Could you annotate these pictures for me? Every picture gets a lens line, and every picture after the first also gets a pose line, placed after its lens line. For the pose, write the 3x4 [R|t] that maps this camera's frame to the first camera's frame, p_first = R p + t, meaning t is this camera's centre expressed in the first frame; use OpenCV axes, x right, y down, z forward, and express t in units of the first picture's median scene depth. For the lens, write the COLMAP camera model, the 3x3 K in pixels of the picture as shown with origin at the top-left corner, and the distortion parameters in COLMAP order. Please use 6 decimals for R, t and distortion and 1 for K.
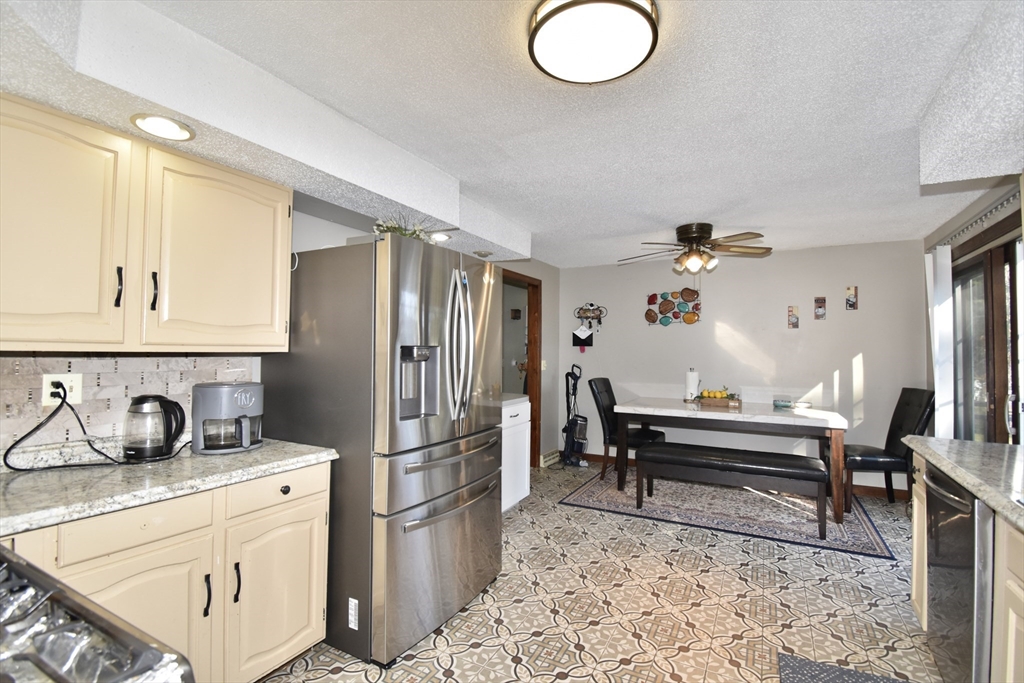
lens RADIAL K [[470.0, 0, 512.7], [0, 470.0, 339.8], [0, 0, 1]] dist [-0.018192, -0.004050]
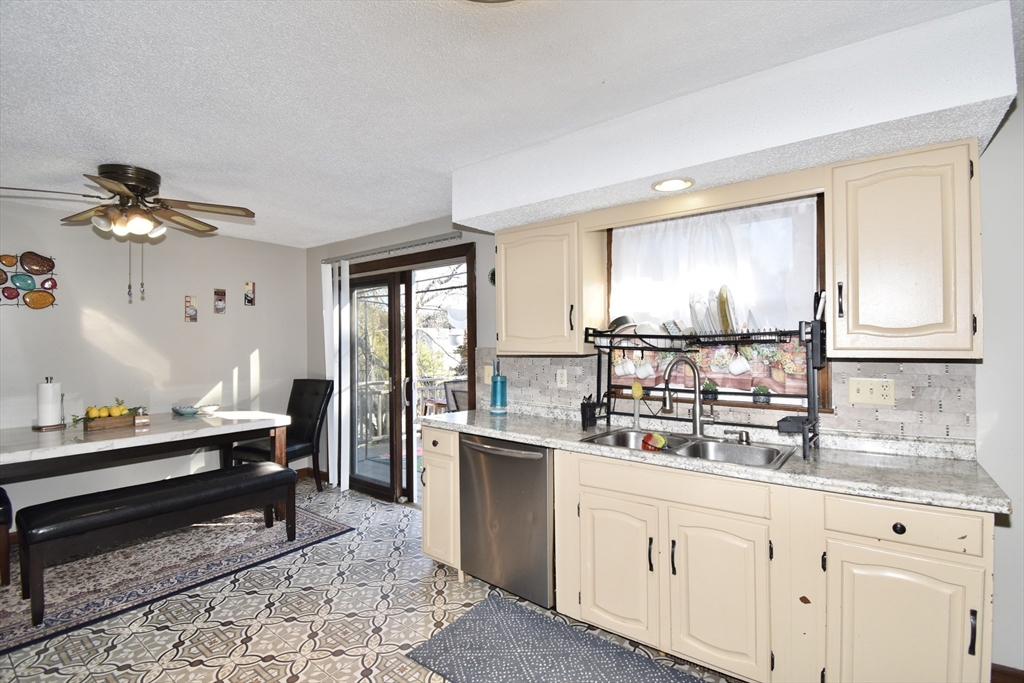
lens RADIAL K [[470.0, 0, 513.0], [0, 470.0, 339.5], [0, 0, 1]] dist [-0.018192, -0.004050]
pose [[0.135522, -0.002964, 0.990770, -0.222972], [-0.015839, 0.999861, 0.005157, -0.007418], [-0.990648, -0.016392, 0.135457, 0.373598]]
